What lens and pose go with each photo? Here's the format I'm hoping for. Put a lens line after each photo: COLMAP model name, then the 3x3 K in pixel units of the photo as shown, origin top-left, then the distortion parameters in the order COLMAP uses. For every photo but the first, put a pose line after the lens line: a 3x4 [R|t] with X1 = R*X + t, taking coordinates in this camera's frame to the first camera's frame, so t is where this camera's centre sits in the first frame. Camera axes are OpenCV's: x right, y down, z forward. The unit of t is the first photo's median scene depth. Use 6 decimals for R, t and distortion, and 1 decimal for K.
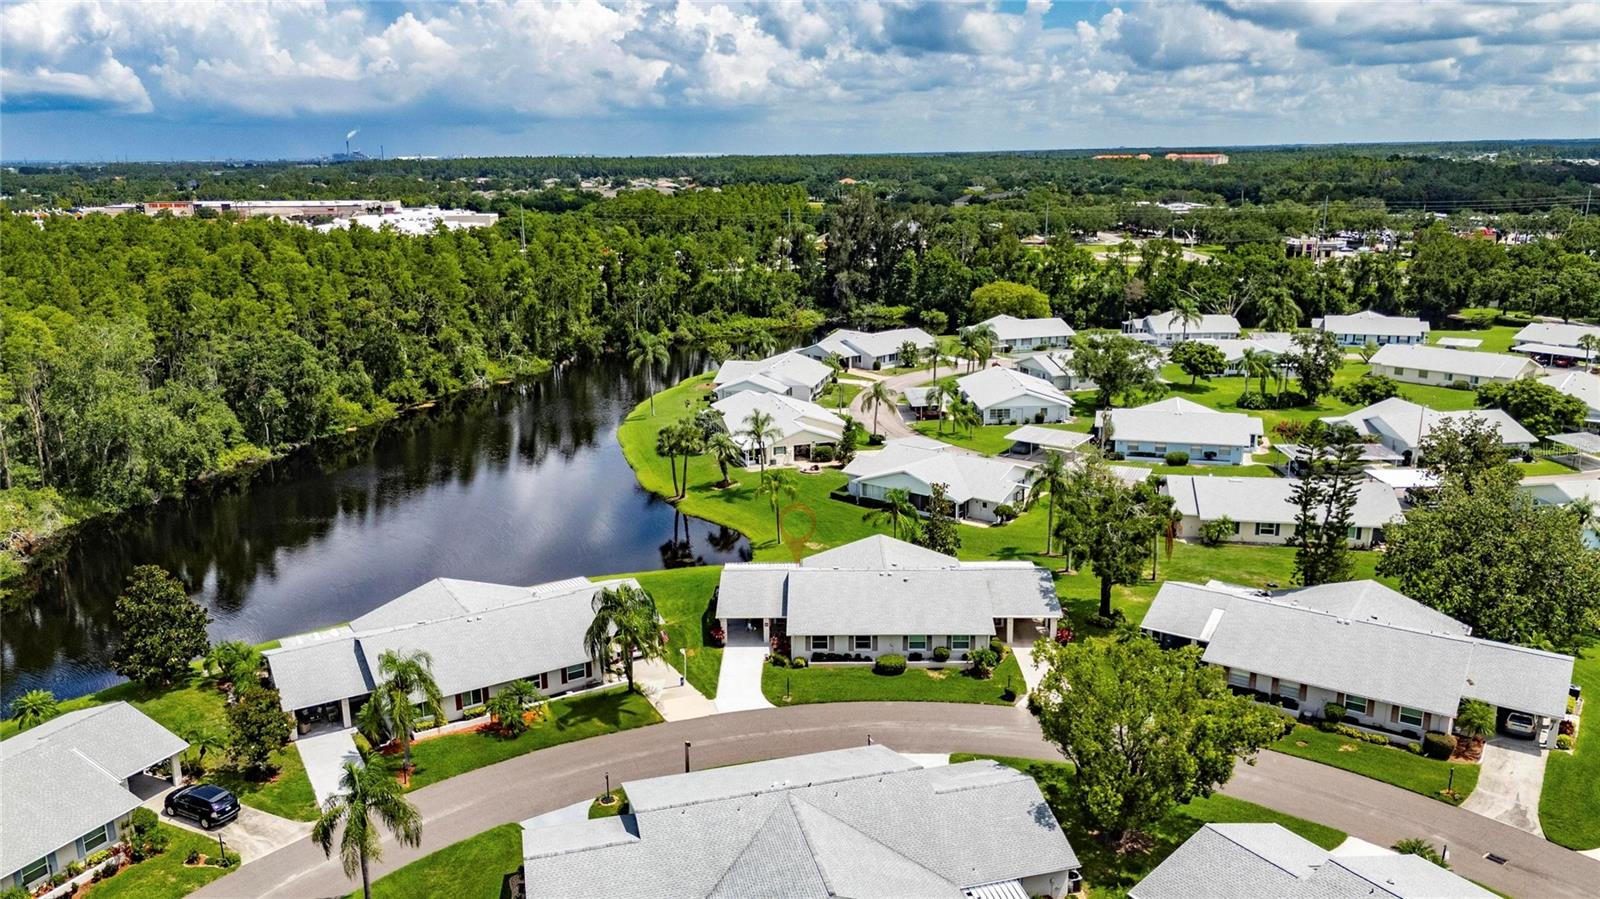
lens RADIAL K [[1154.6, 0, 810.2], [0, 1154.6, 460.5], [0, 0, 1]] dist [0.071810, -0.069270]
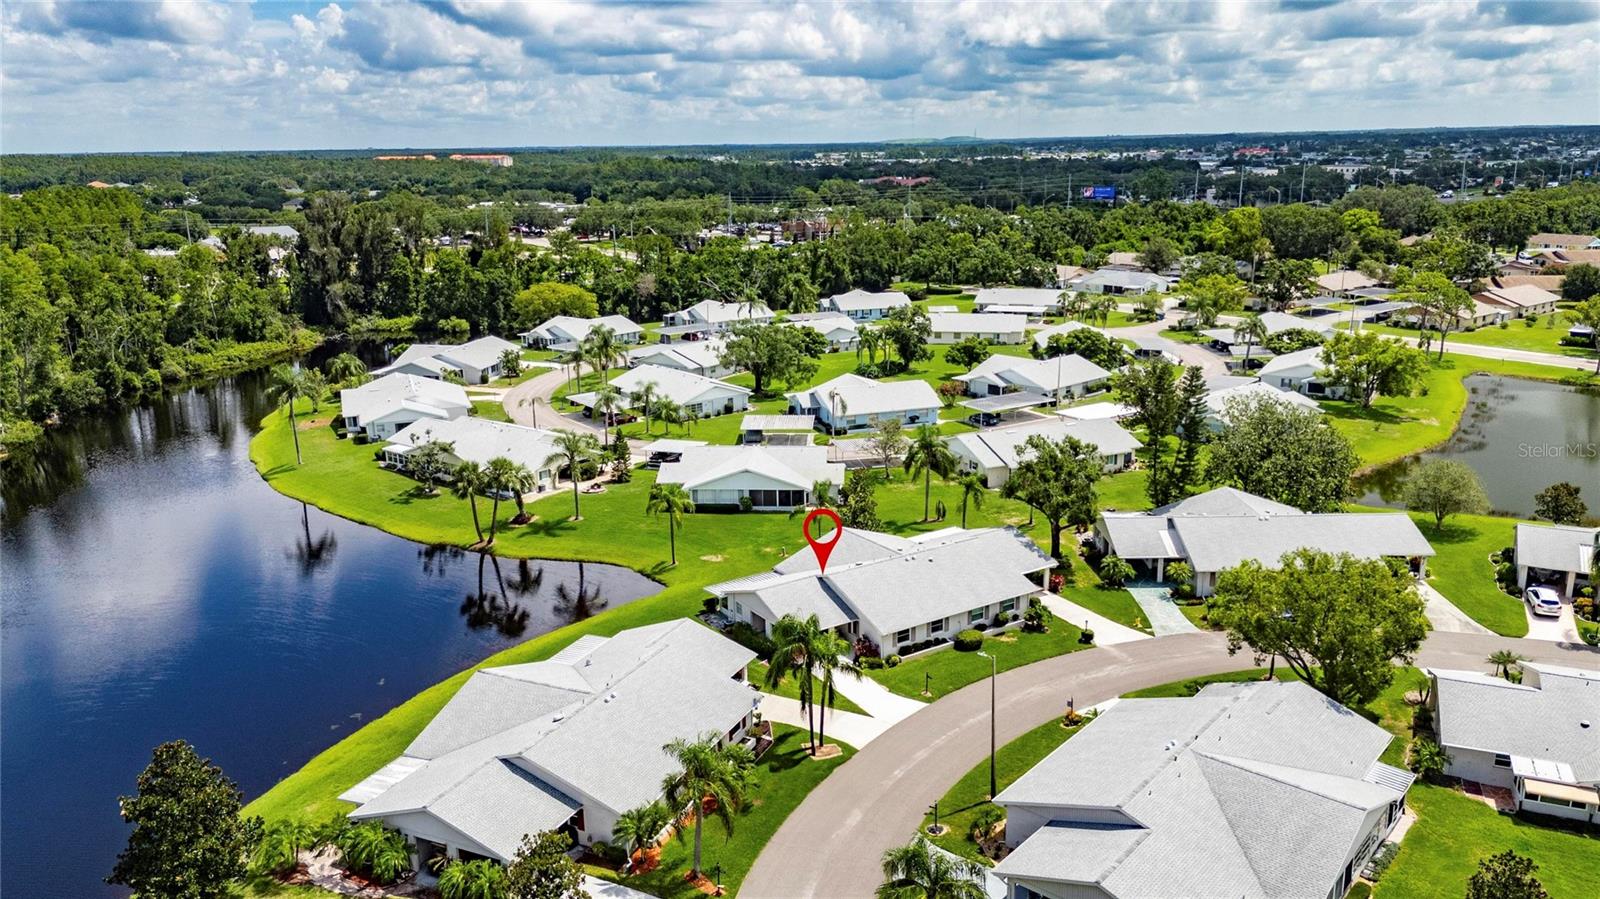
lens RADIAL K [[1154.6, 0, 810.2], [0, 1154.6, 460.5], [0, 0, 1]] dist [0.071810, -0.069270]
pose [[0.828366, -0.148211, 0.540225, -0.344541], [0.148558, 0.987957, 0.043252, -0.027921], [-0.540129, 0.044426, 0.840409, 0.120871]]
